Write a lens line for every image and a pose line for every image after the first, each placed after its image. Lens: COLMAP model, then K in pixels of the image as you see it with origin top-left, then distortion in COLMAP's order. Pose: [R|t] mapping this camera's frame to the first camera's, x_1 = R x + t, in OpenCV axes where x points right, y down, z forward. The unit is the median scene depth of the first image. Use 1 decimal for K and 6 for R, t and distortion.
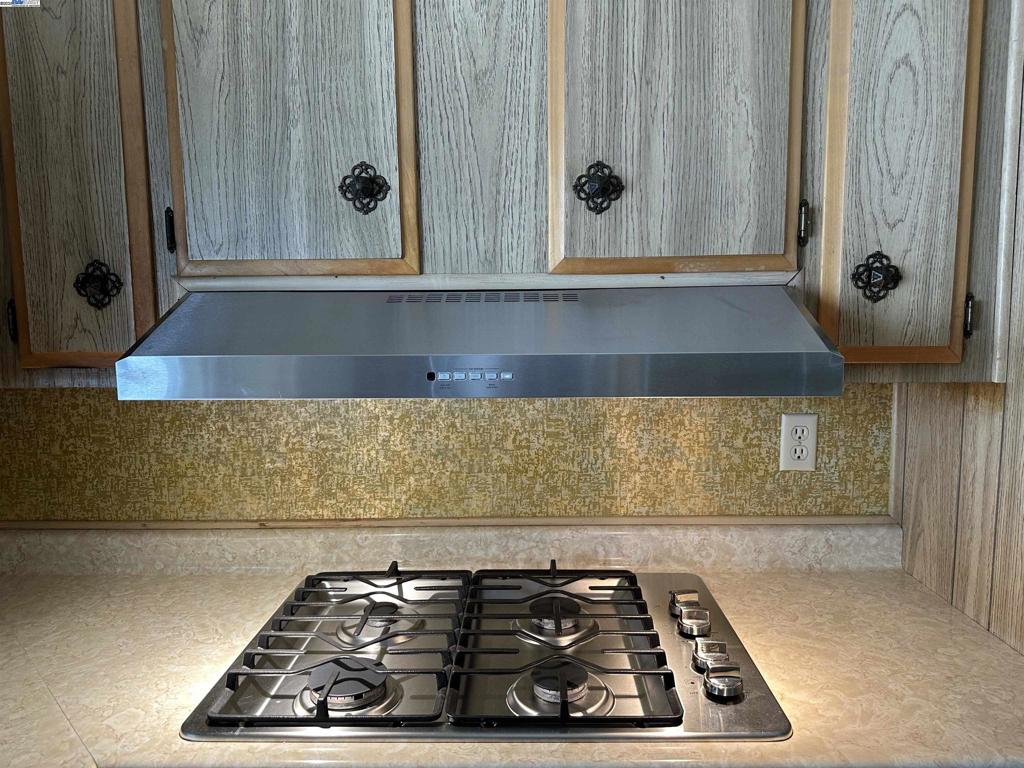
lens RADIAL K [[719.4, 0, 508.9], [0, 719.4, 383.4], [0, 0, 1]] dist [0.061359, -0.087301]
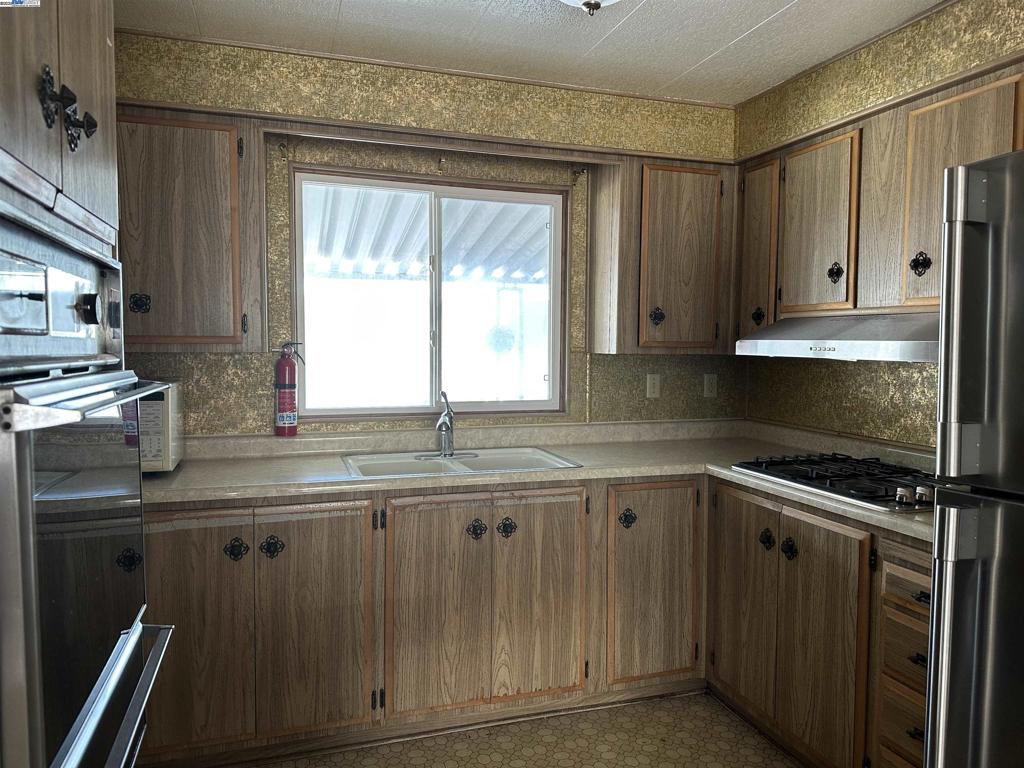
lens RADIAL K [[722.3, 0, 512.8], [0, 722.3, 381.2], [0, 0, 1]] dist [0.109317, -0.158226]
pose [[0.332825, 0.067831, -0.940546, 1.676308], [-0.118991, 0.992458, 0.029469, 0.129798], [0.935451, 0.102109, 0.338386, -0.728839]]
